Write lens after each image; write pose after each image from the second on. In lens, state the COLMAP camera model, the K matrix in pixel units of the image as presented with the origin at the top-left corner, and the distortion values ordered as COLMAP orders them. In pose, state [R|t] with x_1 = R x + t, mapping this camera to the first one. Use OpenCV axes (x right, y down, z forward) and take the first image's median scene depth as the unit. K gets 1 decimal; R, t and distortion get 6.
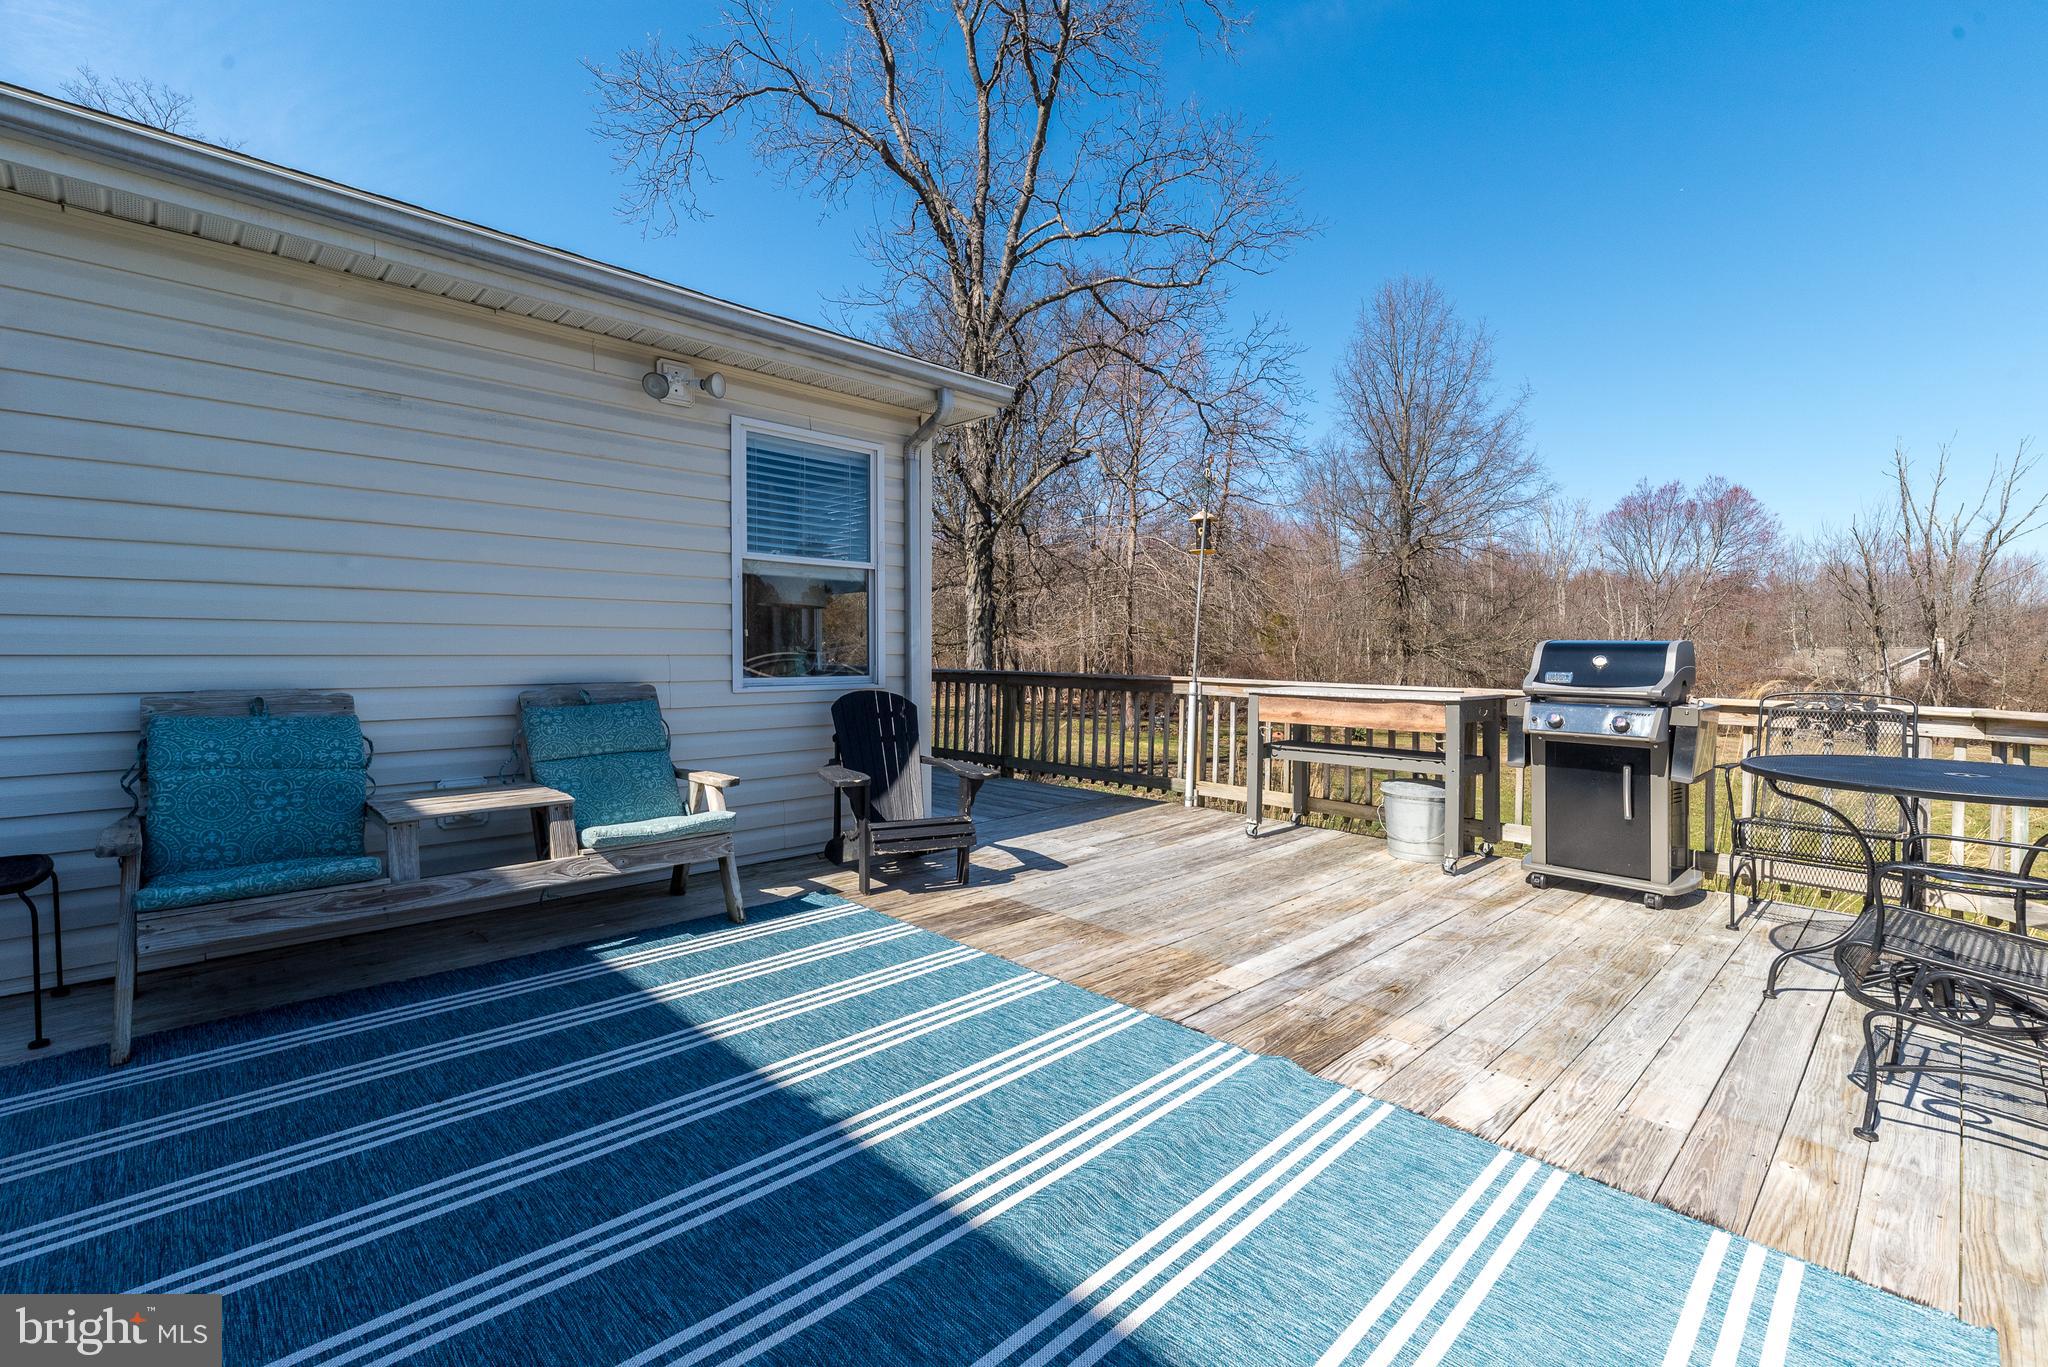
lens RADIAL K [[927.6, 0, 1024.0], [0, 927.6, 683.5], [0, 0, 1]] dist [0.028852, 0.000092]
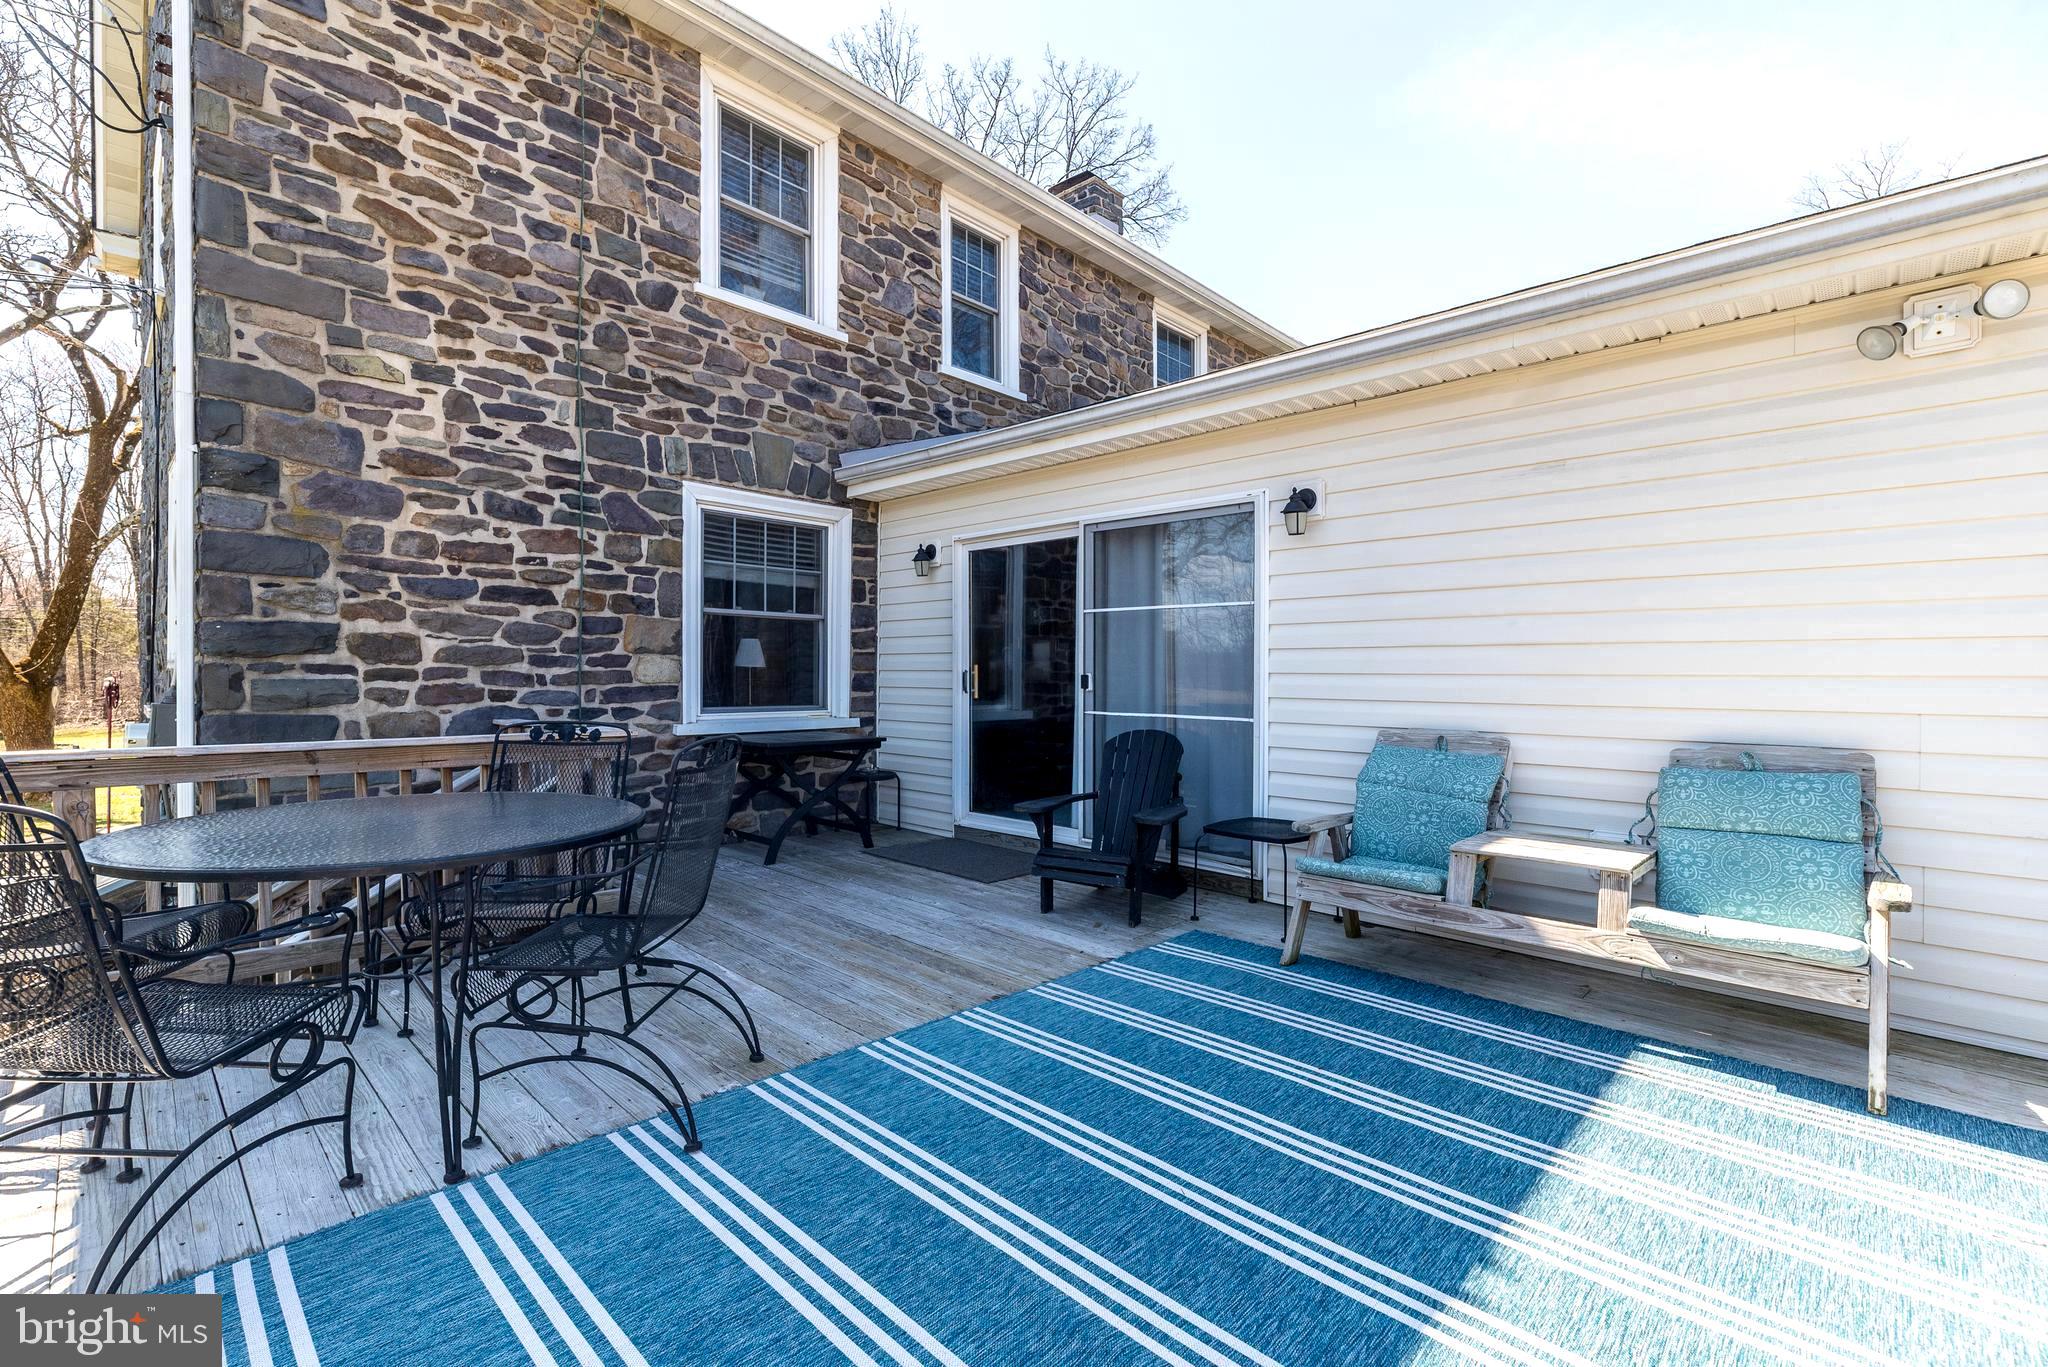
lens RADIAL K [[908.5, 0, 1023.0], [0, 908.5, 717.4], [0, 0, 1]] dist [0.007199, 0.000211]
pose [[0.022496, 0.035138, -0.999129, 0.378845], [-0.052615, 0.998039, 0.033915, -0.020816], [0.998361, 0.051806, 0.024300, 0.403750]]
